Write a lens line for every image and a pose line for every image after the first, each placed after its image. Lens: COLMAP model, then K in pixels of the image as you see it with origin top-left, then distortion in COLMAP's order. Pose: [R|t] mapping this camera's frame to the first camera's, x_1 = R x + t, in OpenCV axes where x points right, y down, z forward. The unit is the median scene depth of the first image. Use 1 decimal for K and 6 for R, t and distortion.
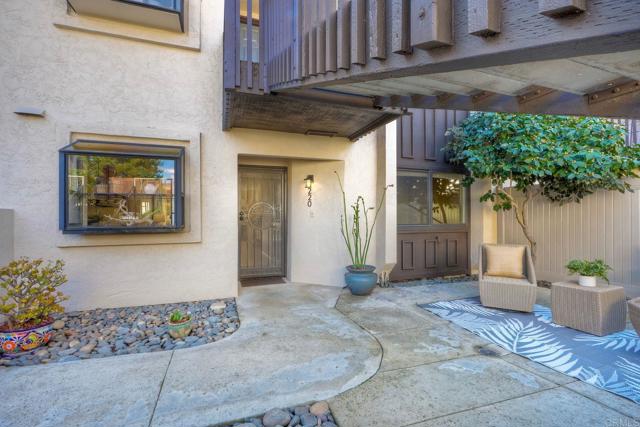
lens RADIAL K [[292.7, 0, 318.6], [0, 292.7, 217.8], [0, 0, 1]] dist [-0.008607, 0.003232]
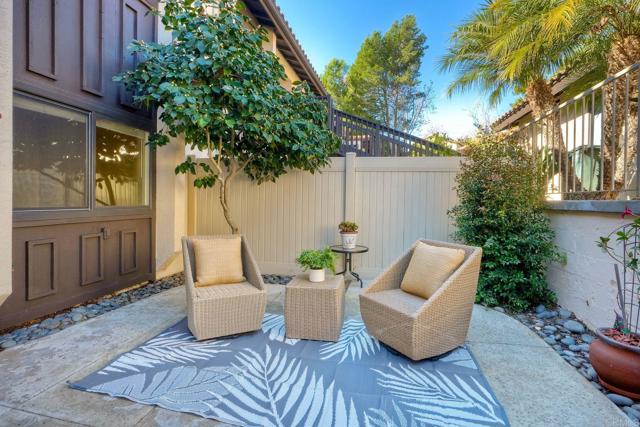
lens RADIAL K [[326.2, 0, 316.7], [0, 326.2, 202.1], [0, 0, 1]] dist [0.000699, 0.002377]
pose [[0.533191, -0.000118, 0.845995, 0.110101], [-0.011249, 0.999911, 0.007229, 0.002984], [-0.845920, -0.013371, 0.533142, 0.403602]]
